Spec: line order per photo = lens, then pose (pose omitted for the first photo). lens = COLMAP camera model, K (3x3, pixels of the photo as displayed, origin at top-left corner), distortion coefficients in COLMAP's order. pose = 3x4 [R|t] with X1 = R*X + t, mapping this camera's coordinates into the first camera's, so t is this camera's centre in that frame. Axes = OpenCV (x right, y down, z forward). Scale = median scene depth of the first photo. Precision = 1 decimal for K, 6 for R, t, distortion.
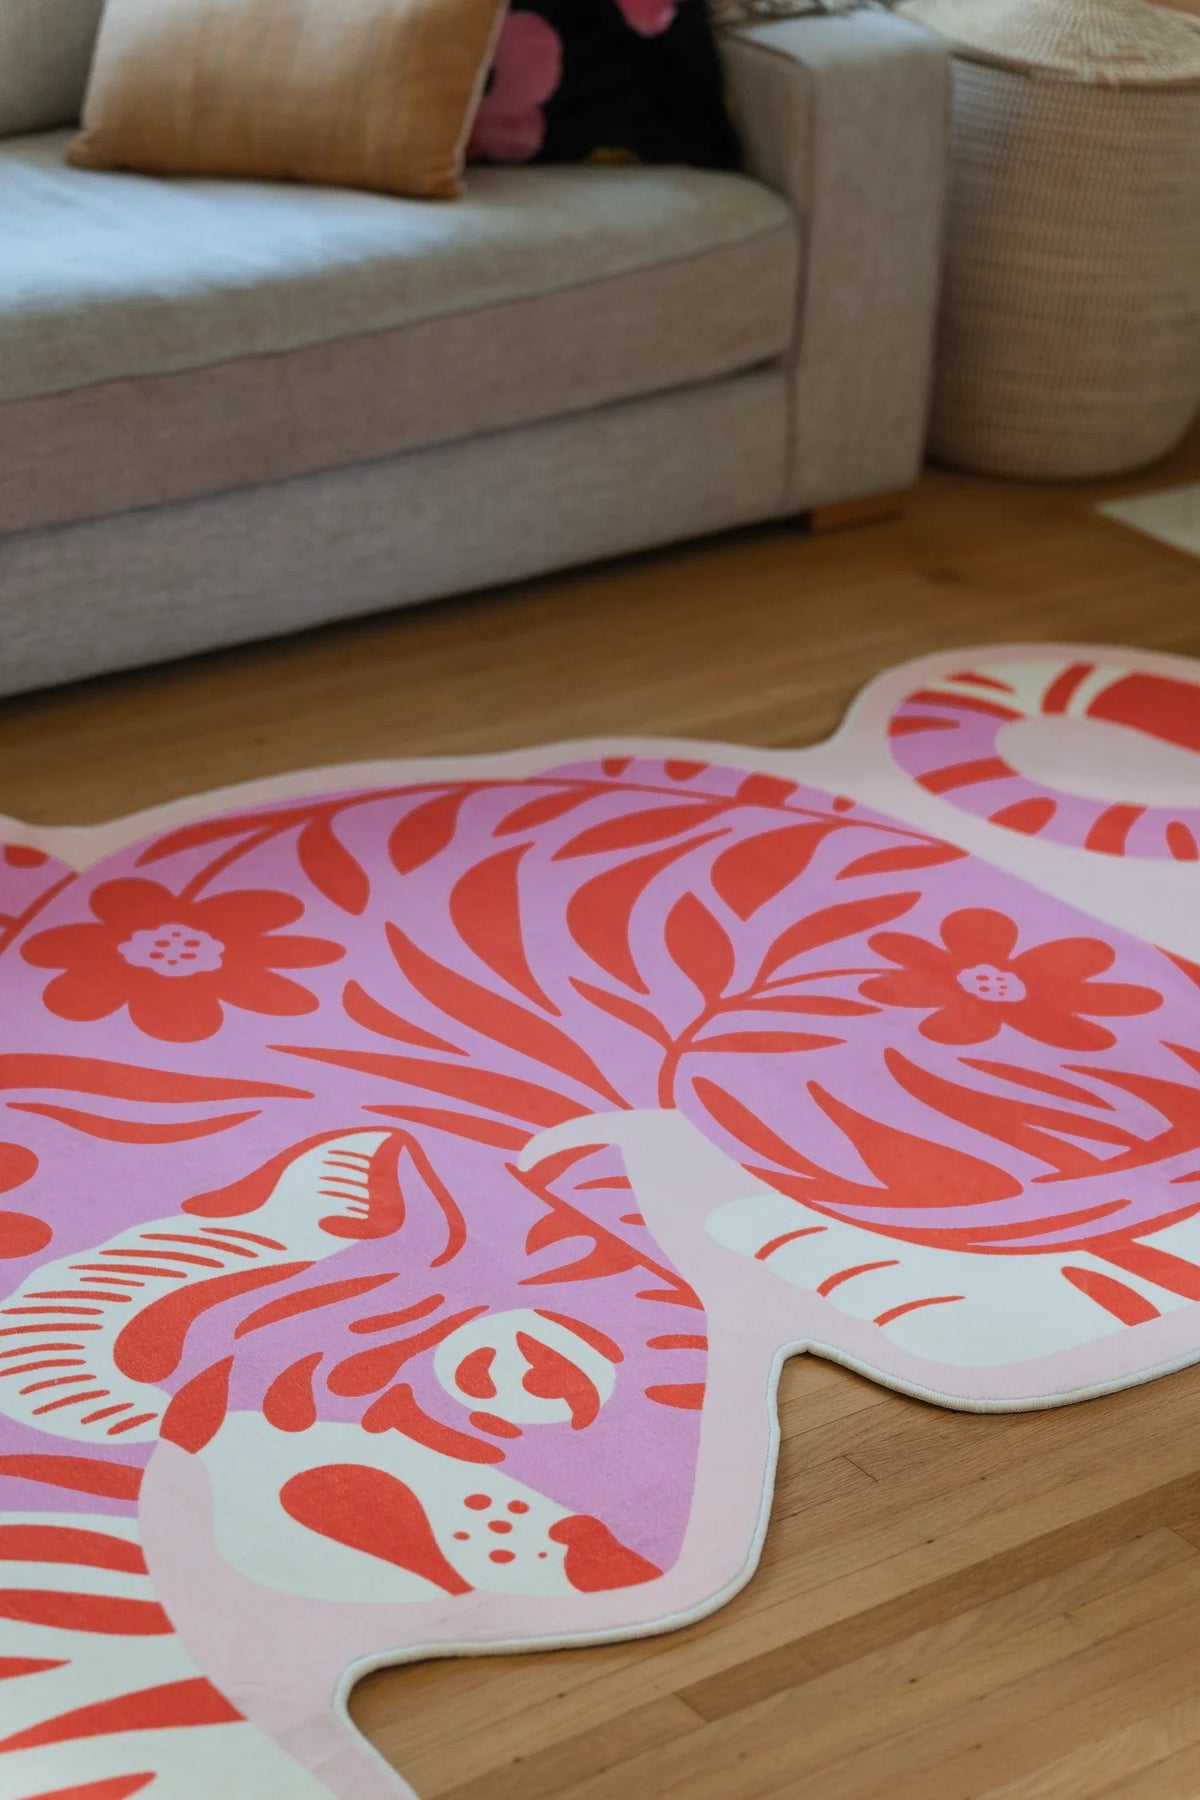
lens RADIAL K [[3620.8, 0, 503.4], [0, 3620.8, 902.5], [0, 0, 1]] dist [0.010864, 0.033501]
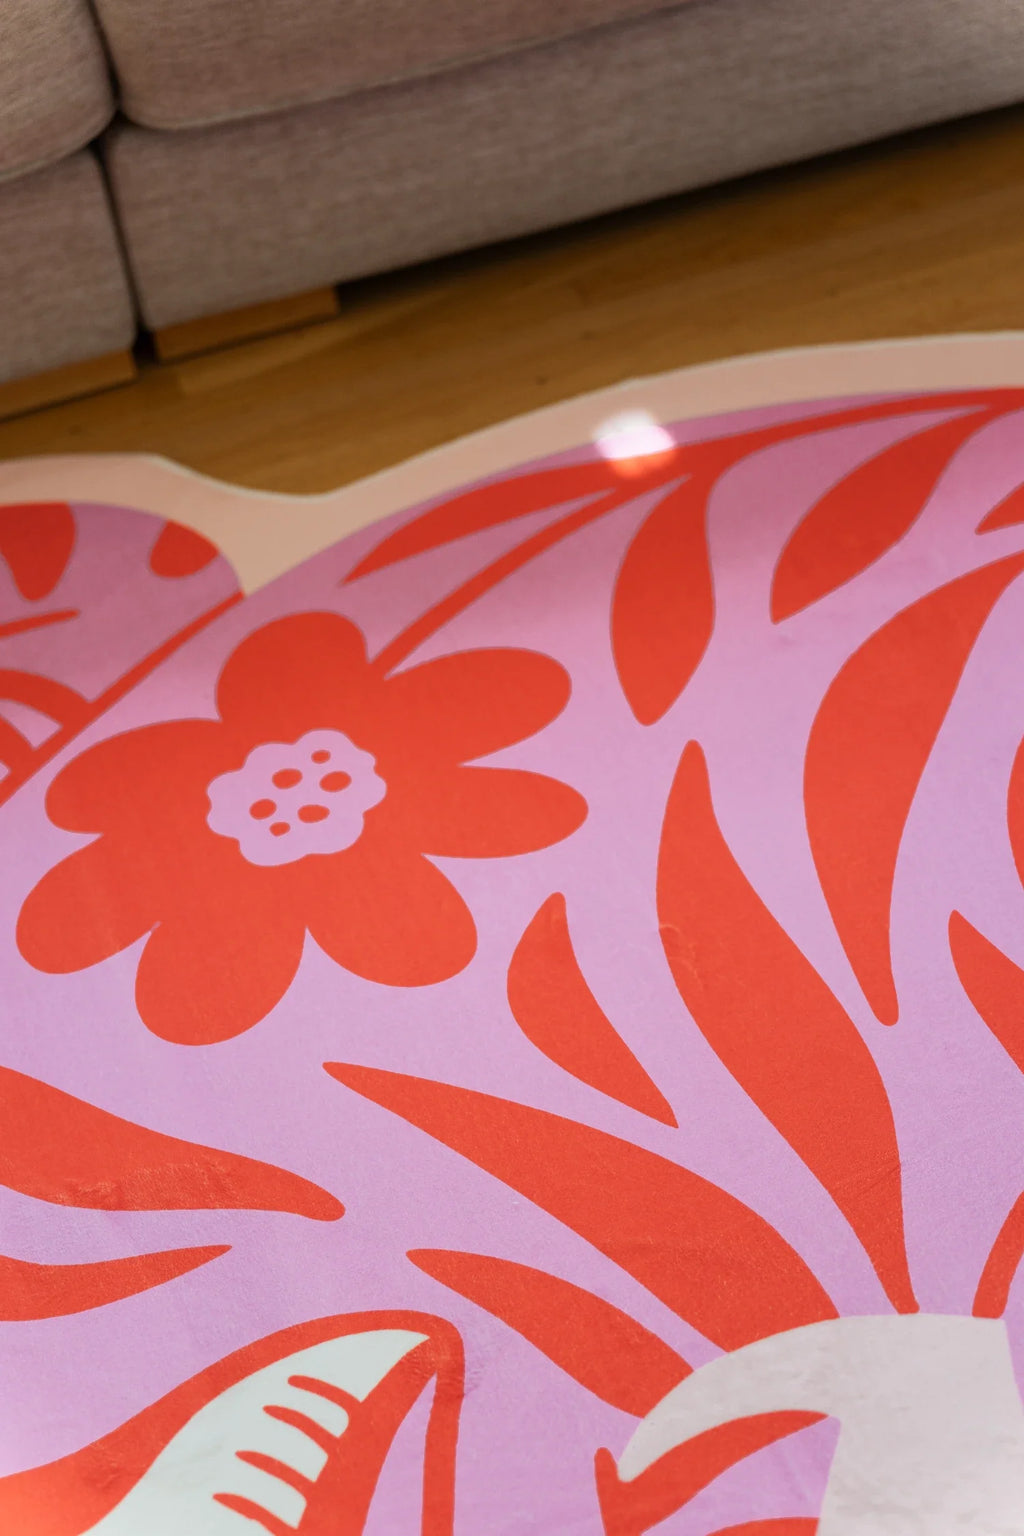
lens RADIAL K [[3089.8, 0, 429.6], [0, 3089.8, 770.1], [0, 0, 1]] dist [0.010864, 0.033501]
pose [[0.884028, 0.115173, -0.453023, 0.164487], [0.037981, 0.948266, 0.315196, -0.157534], [0.465889, -0.295849, 0.833919, 0.626905]]
